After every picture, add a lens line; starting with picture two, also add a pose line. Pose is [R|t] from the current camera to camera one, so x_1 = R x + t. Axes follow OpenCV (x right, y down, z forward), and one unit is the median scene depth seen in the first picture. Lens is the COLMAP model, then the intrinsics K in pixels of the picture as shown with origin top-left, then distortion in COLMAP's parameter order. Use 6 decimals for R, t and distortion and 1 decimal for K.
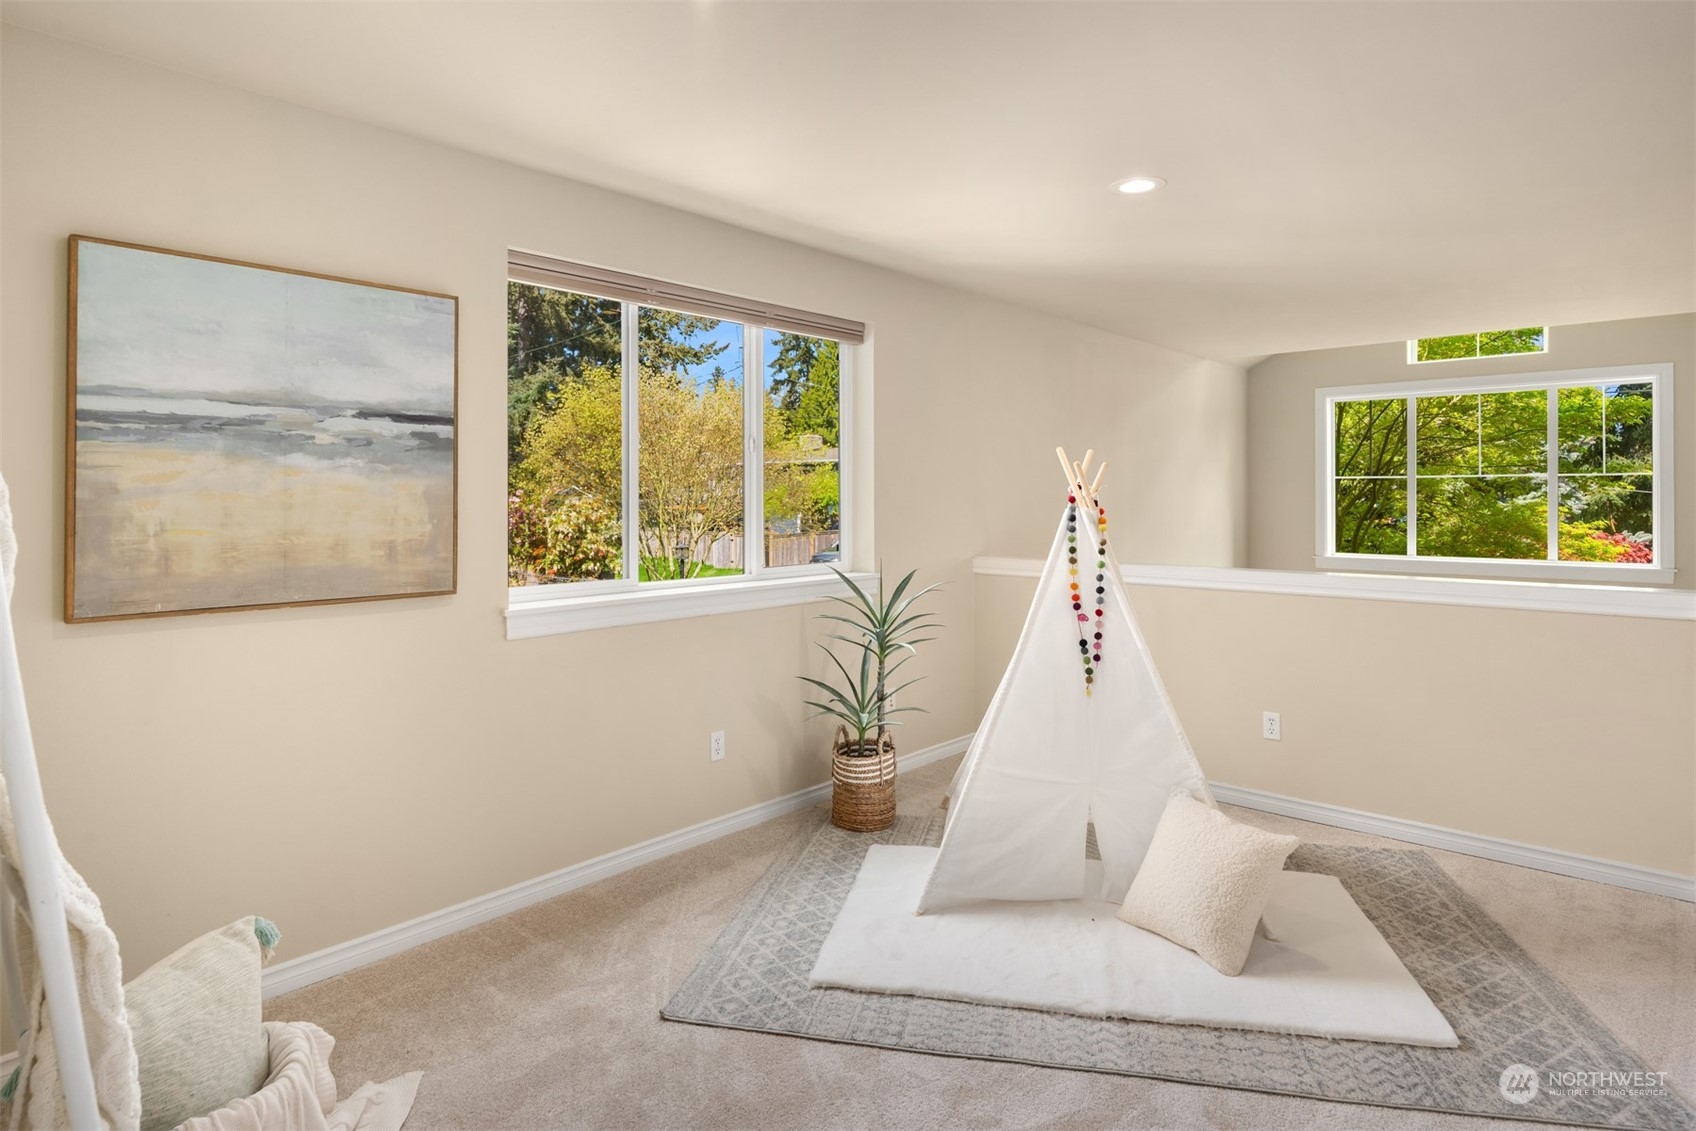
lens RADIAL K [[920.4, 0, 844.5], [0, 920.4, 555.4], [0, 0, 1]] dist [0.004408, -0.003417]
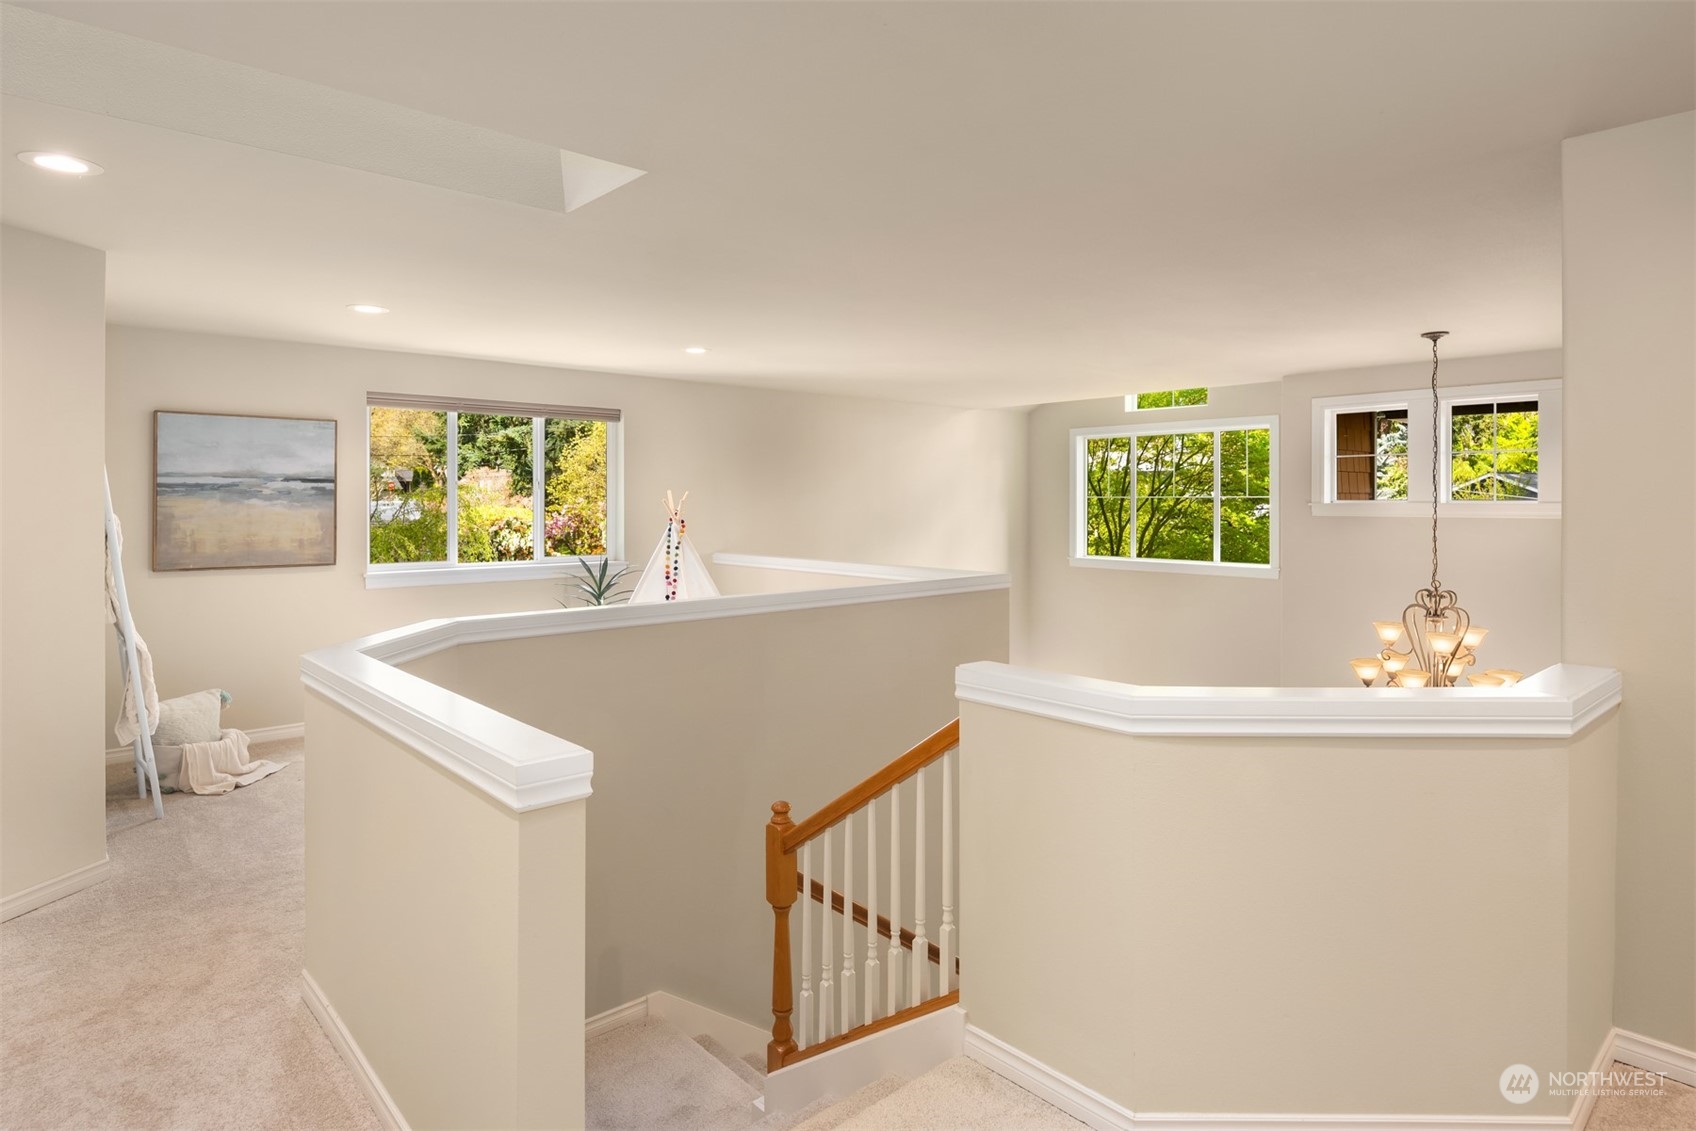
lens RADIAL K [[920.4, 0, 852.3], [0, 920.4, 569.3], [0, 0, 1]] dist [0.004408, -0.003417]
pose [[0.994657, 0.011161, -0.102634, 1.024388], [-0.010104, 0.999891, 0.010810, 0.019139], [0.102743, -0.009716, 0.994660, -1.014592]]
